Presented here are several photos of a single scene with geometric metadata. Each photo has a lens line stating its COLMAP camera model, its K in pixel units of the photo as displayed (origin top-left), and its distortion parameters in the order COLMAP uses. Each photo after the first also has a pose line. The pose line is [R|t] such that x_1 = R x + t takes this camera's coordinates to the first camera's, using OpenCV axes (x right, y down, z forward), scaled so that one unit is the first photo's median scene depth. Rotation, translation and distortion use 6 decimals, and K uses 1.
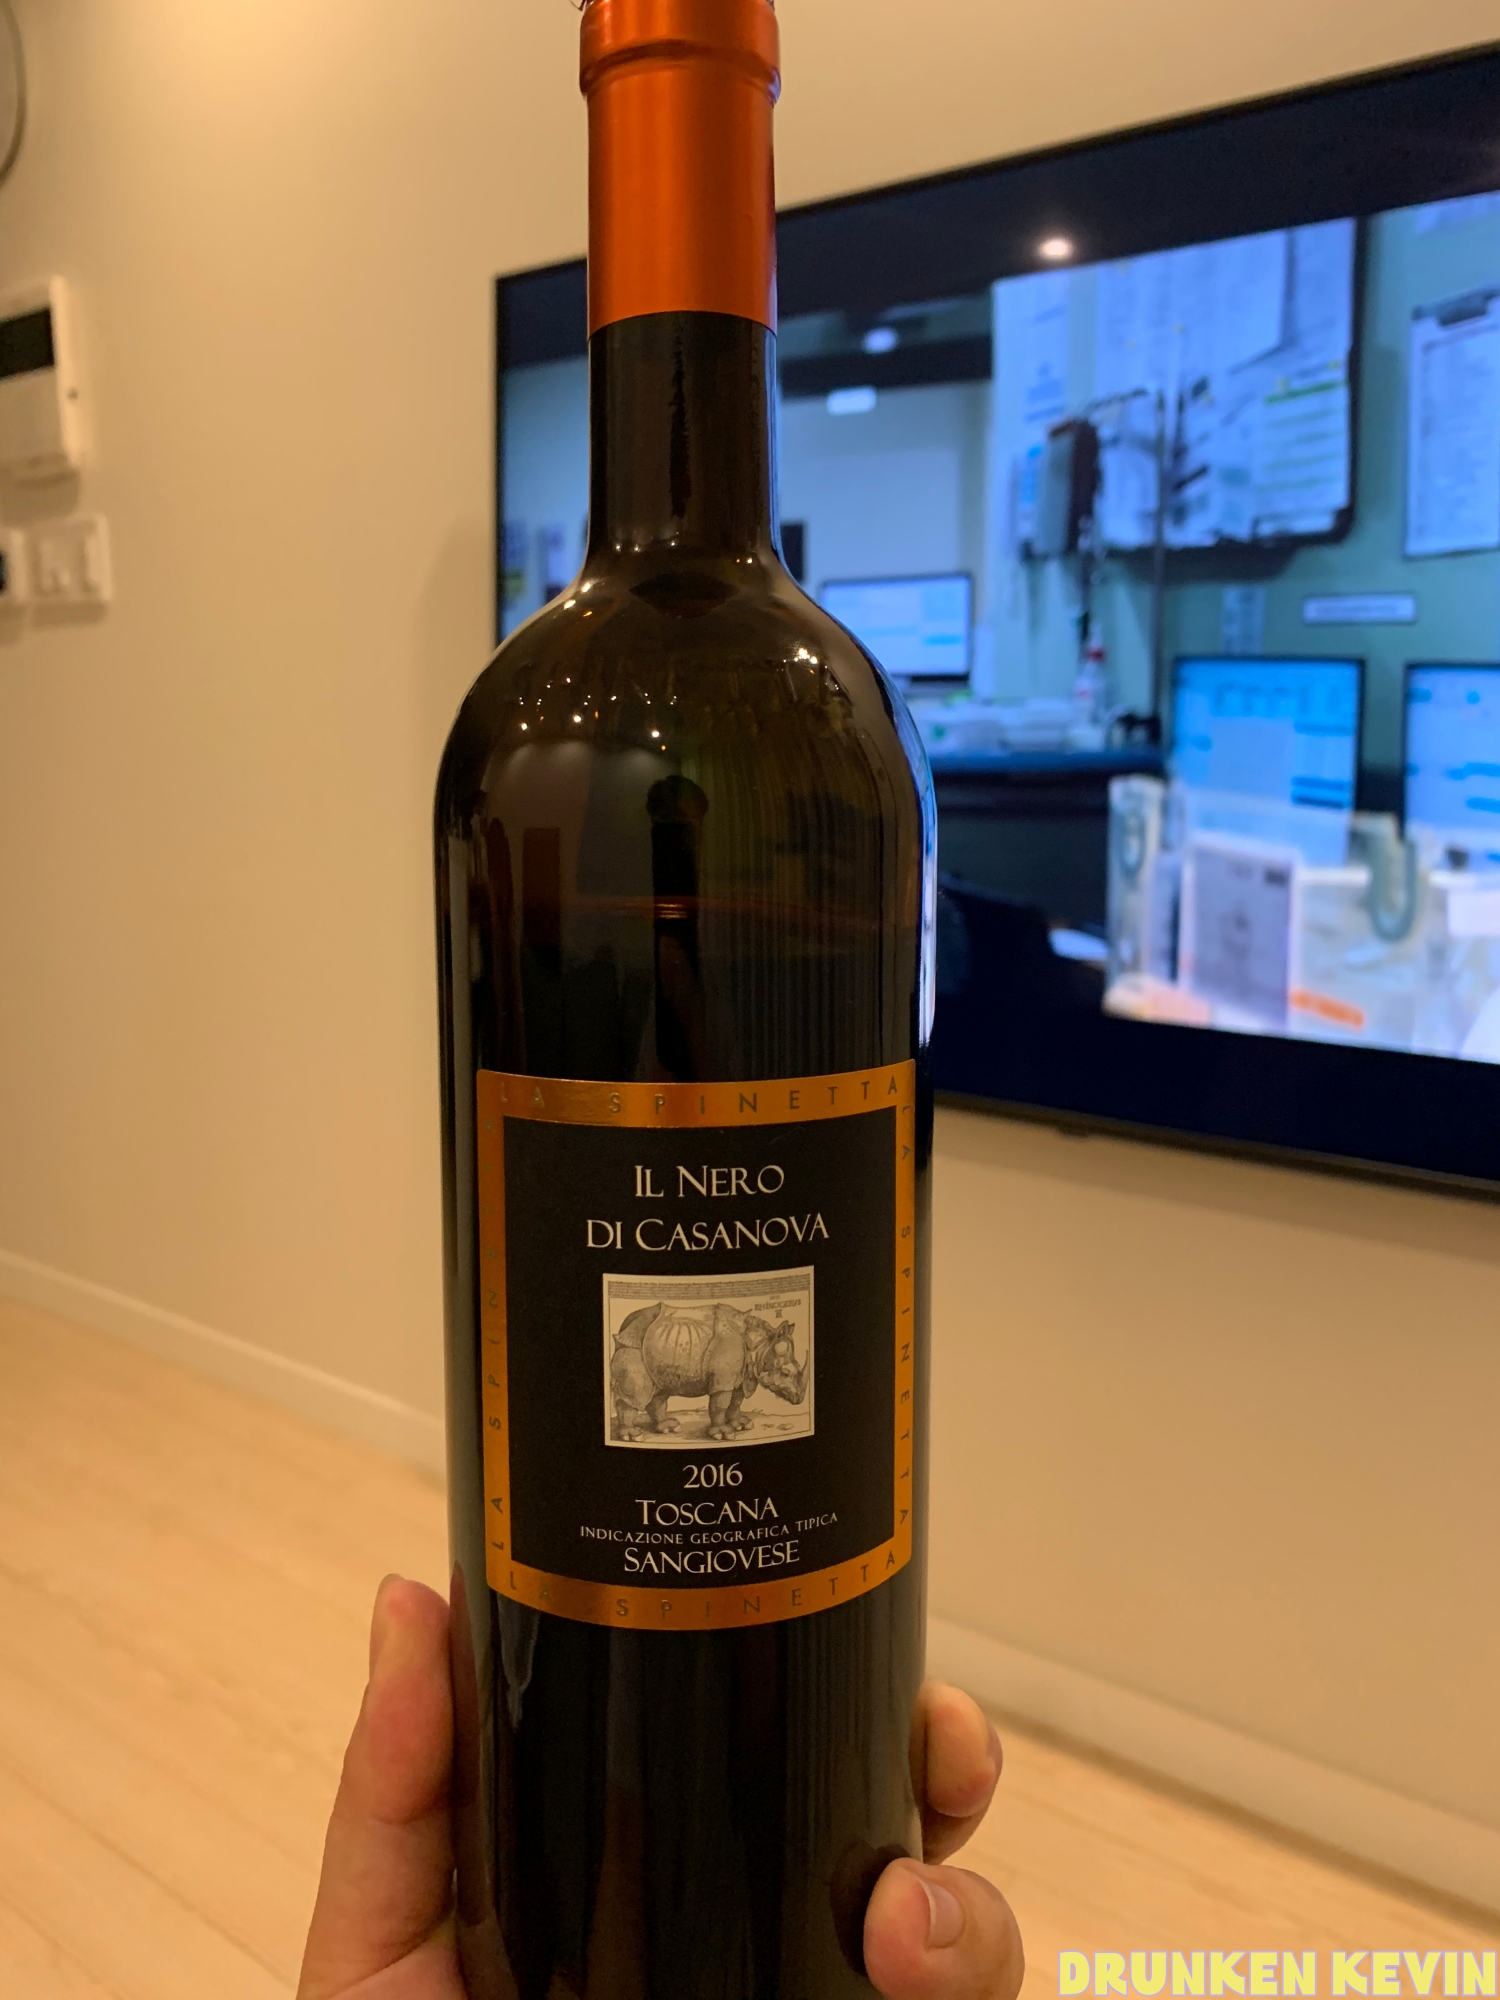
lens RADIAL K [[1522.7, 0, 758.8], [0, 1522.7, 1015.0], [0, 0, 1]] dist [0.162216, -0.002681]
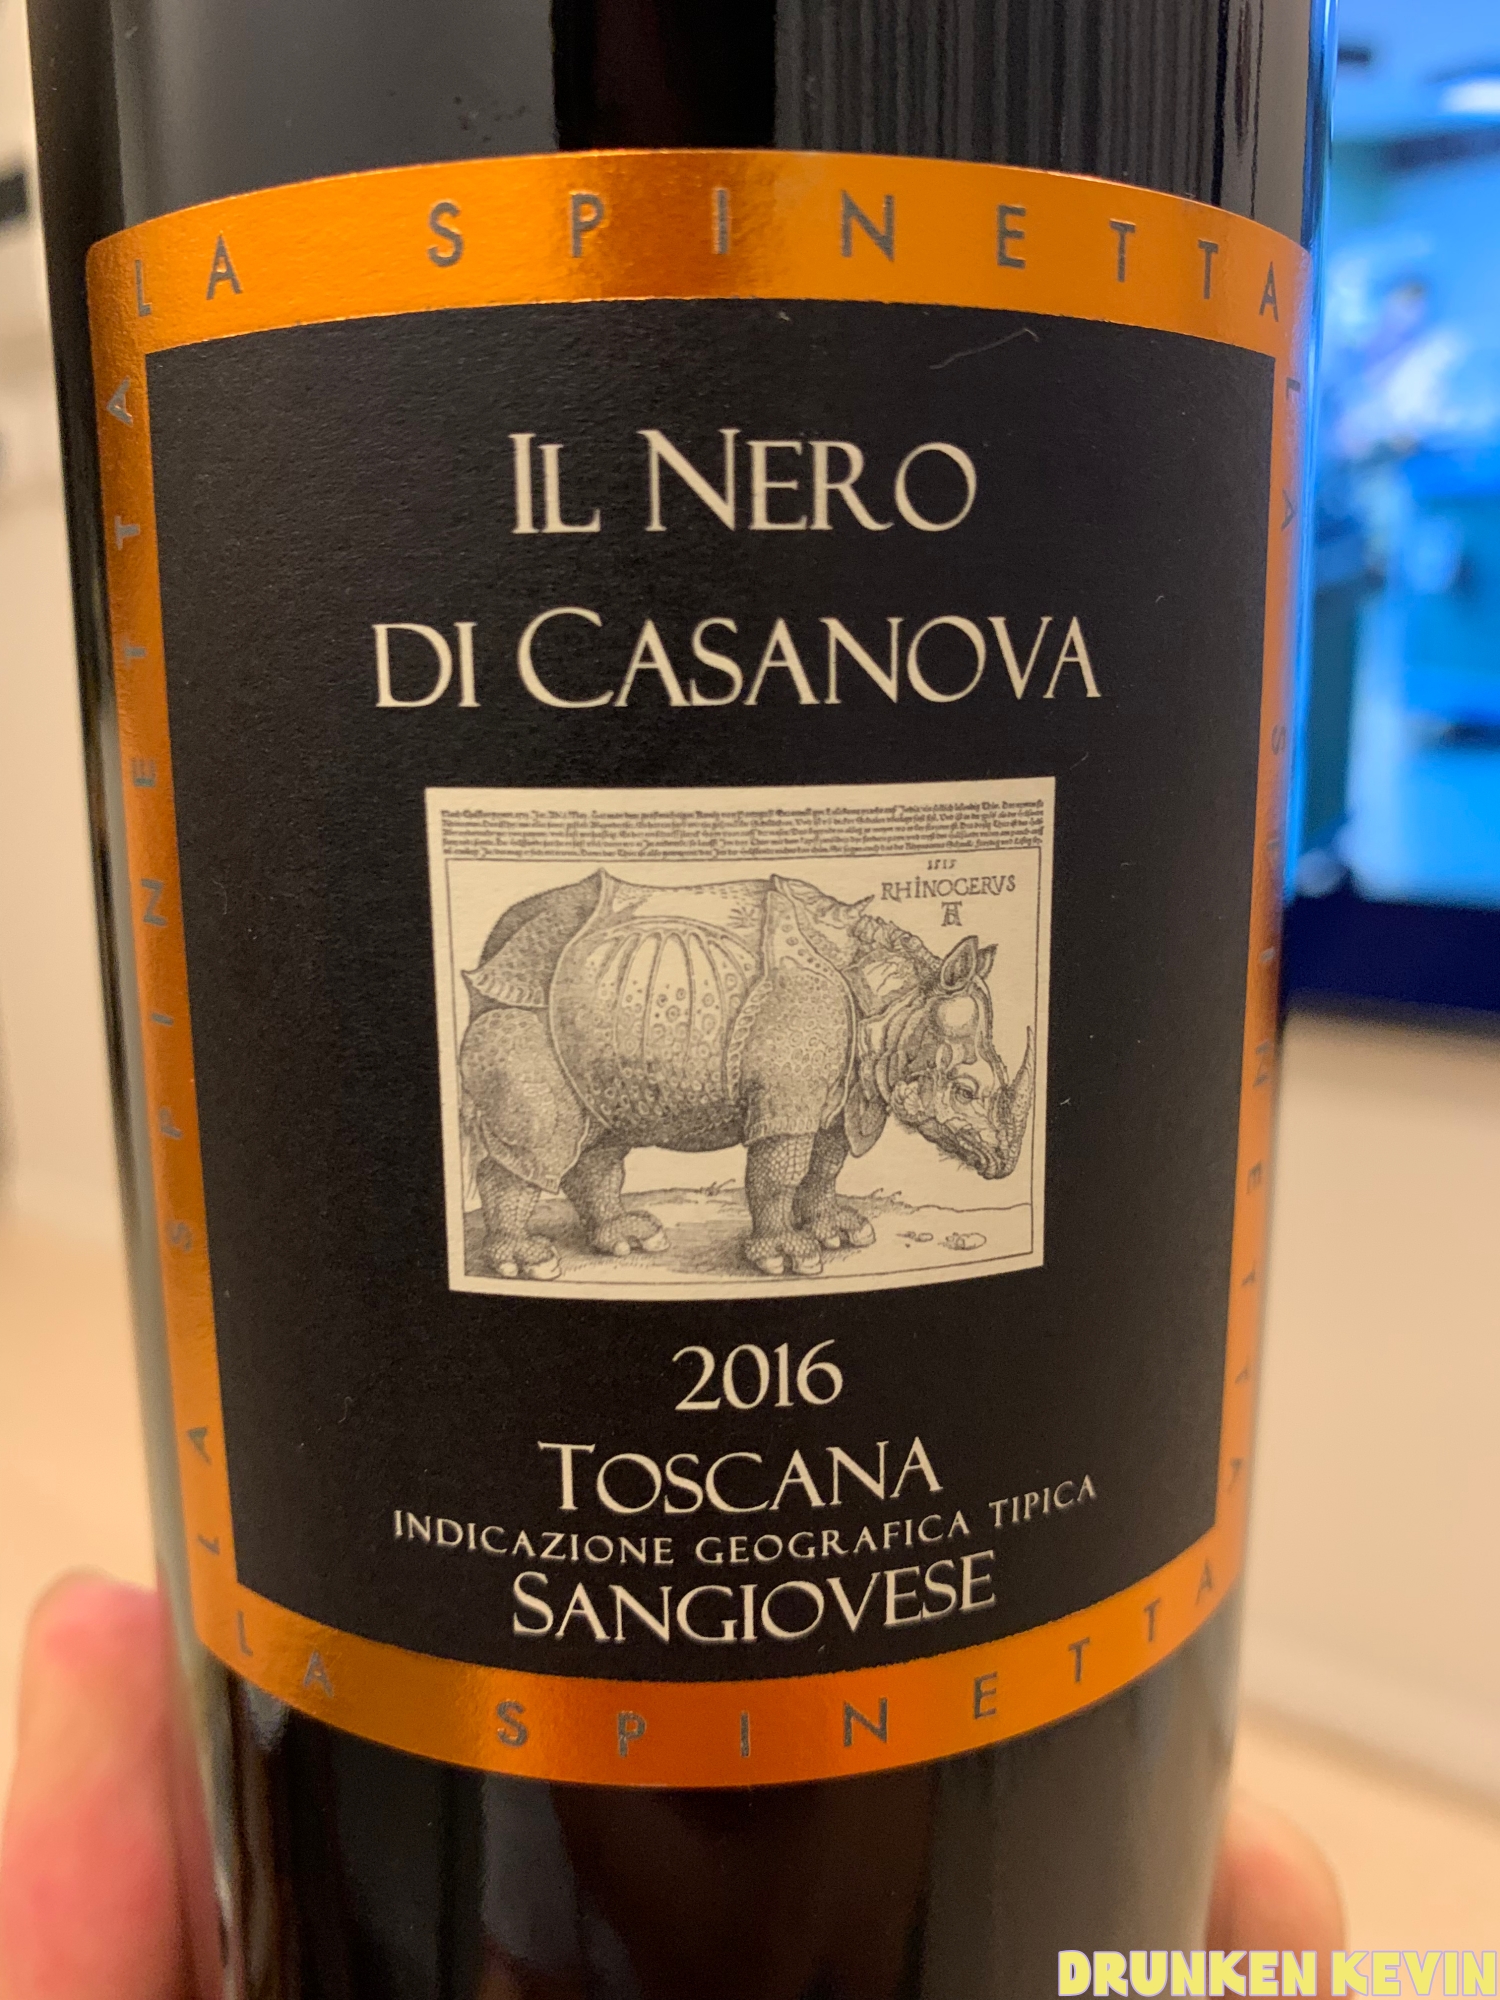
lens RADIAL K [[1522.7, 0, 762.6], [0, 1522.7, 980.6], [0, 0, 1]] dist [0.162216, -0.002681]
pose [[0.999755, -0.000235, -0.022115, -0.021112], [0.001424, 0.998553, 0.053764, 0.191549], [0.022070, -0.053782, 0.998309, 0.661619]]
